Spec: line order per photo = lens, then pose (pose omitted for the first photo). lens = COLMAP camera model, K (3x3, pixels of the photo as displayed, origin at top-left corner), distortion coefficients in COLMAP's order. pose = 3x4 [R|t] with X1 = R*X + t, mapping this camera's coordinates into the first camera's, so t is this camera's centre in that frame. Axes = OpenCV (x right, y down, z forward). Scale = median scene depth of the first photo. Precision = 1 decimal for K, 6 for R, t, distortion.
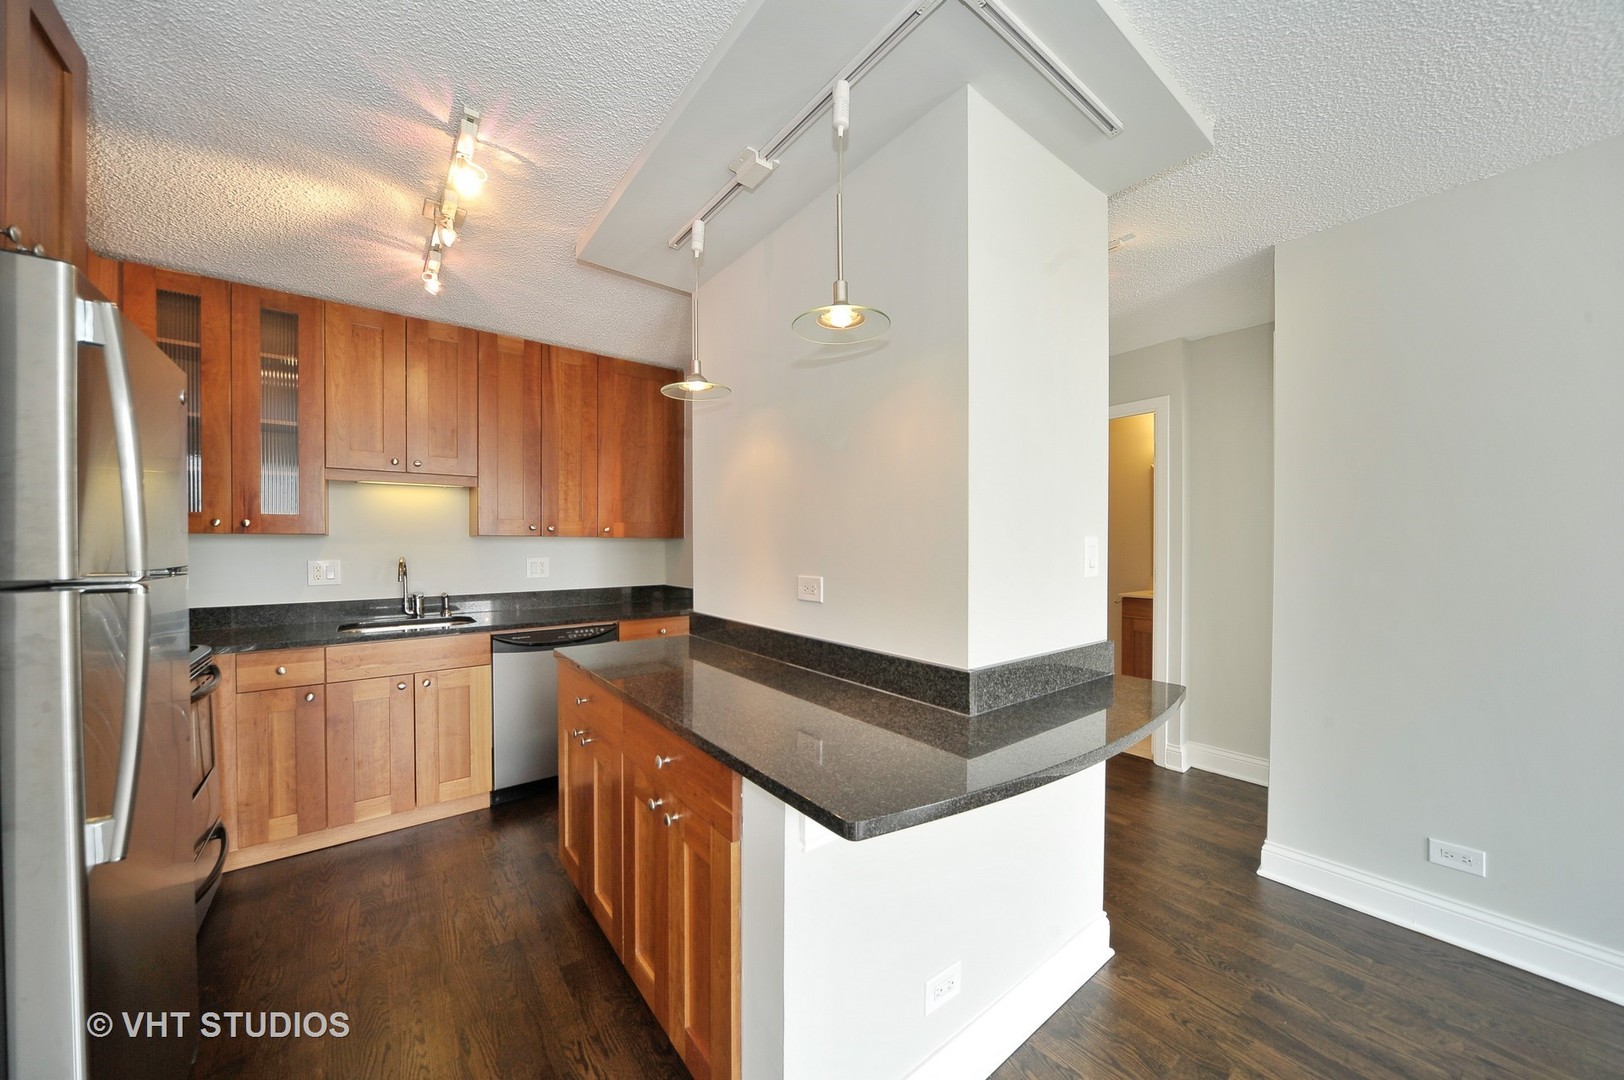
lens RADIAL K [[574.7, 0, 815.3], [0, 574.7, 552.3], [0, 0, 1]] dist [-0.003448, 0.000576]
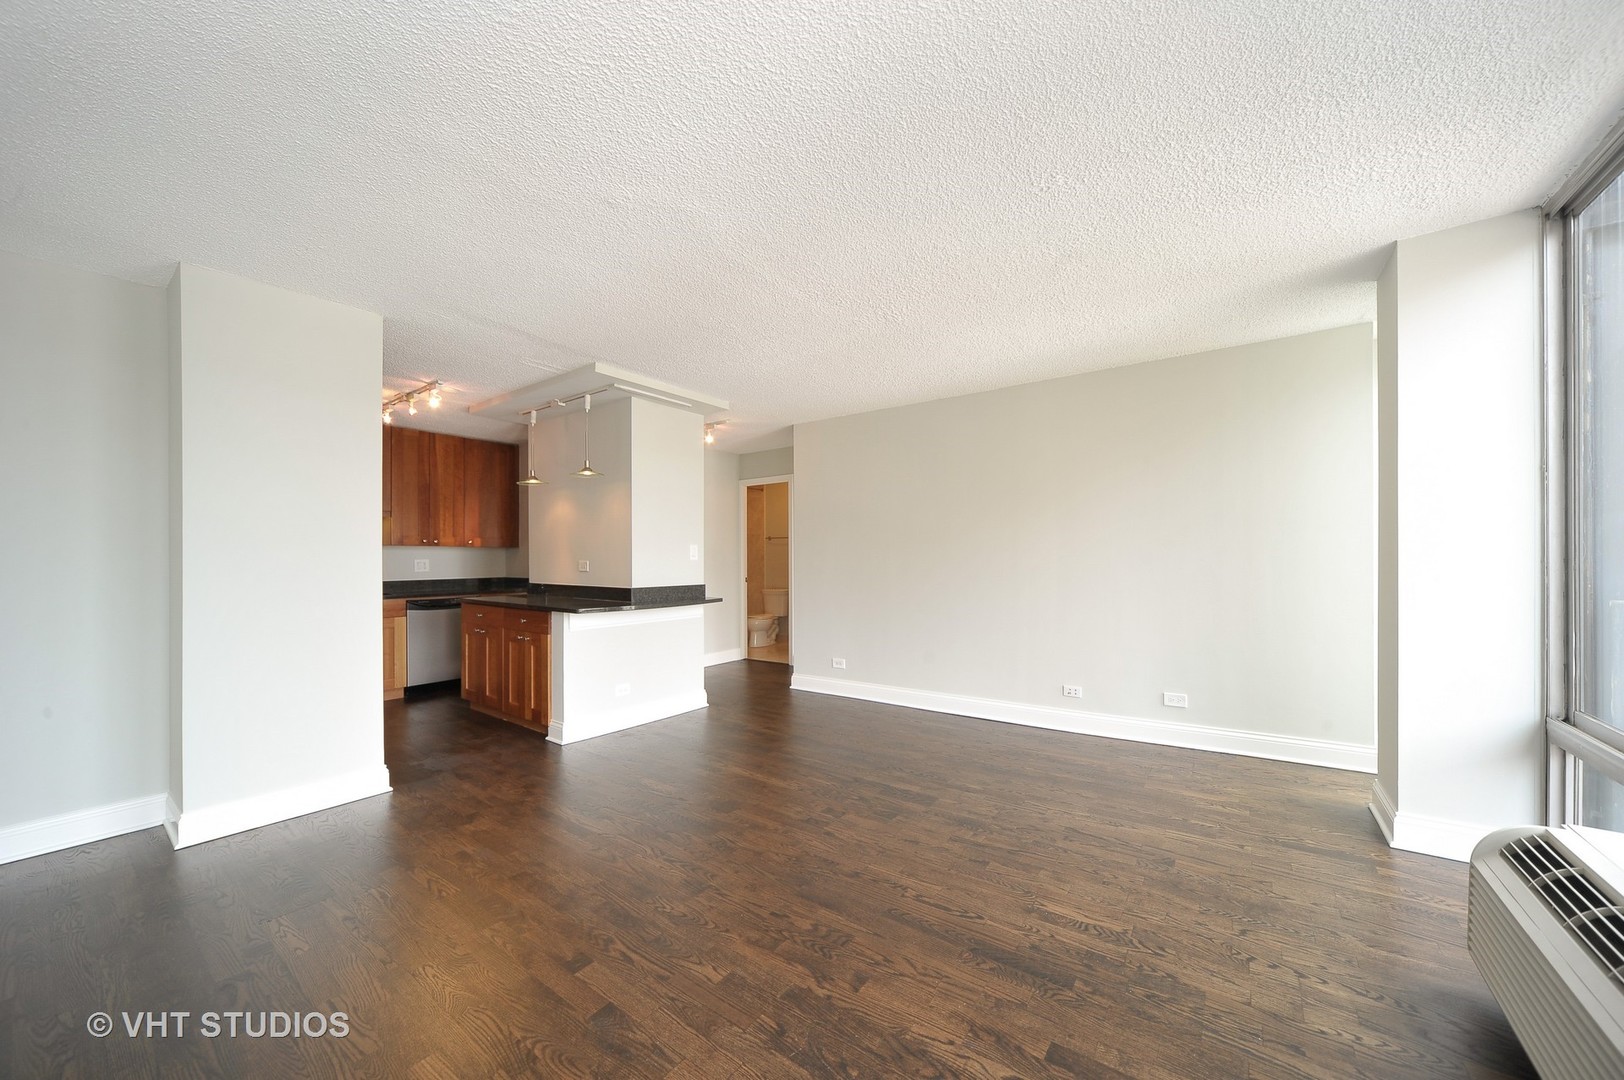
lens RADIAL K [[574.7, 0, 812.2], [0, 574.7, 555.3], [0, 0, 1]] dist [-0.003448, 0.000576]
pose [[0.962524, -0.003212, 0.271176, 0.153657], [0.007820, 0.999843, -0.015914, 0.035397], [-0.271082, 0.017438, 0.962398, -0.946448]]
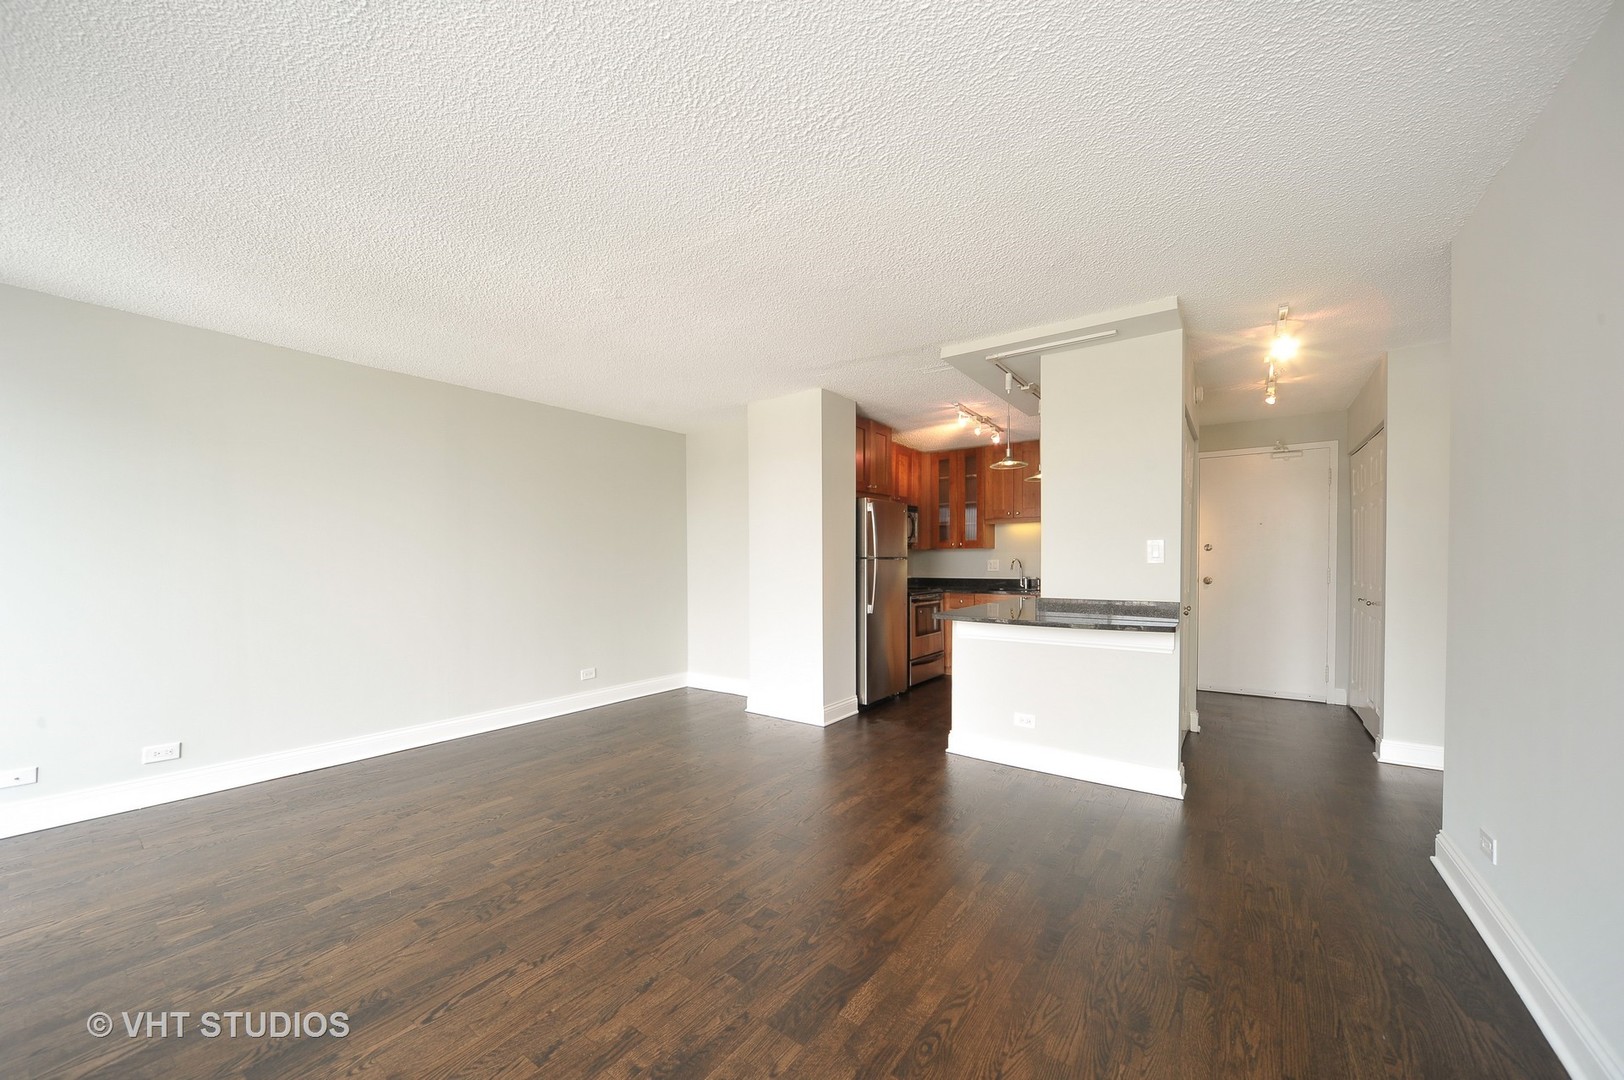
lens RADIAL K [[588.5, 0, 812.9], [0, 588.5, 545.7], [0, 0, 1]] dist [-0.010232, -0.000187]
pose [[0.289653, -0.027209, -0.956745, 1.005354], [-0.012234, 0.999409, -0.032126, 0.033255], [0.957053, 0.021010, 0.289149, -0.279012]]
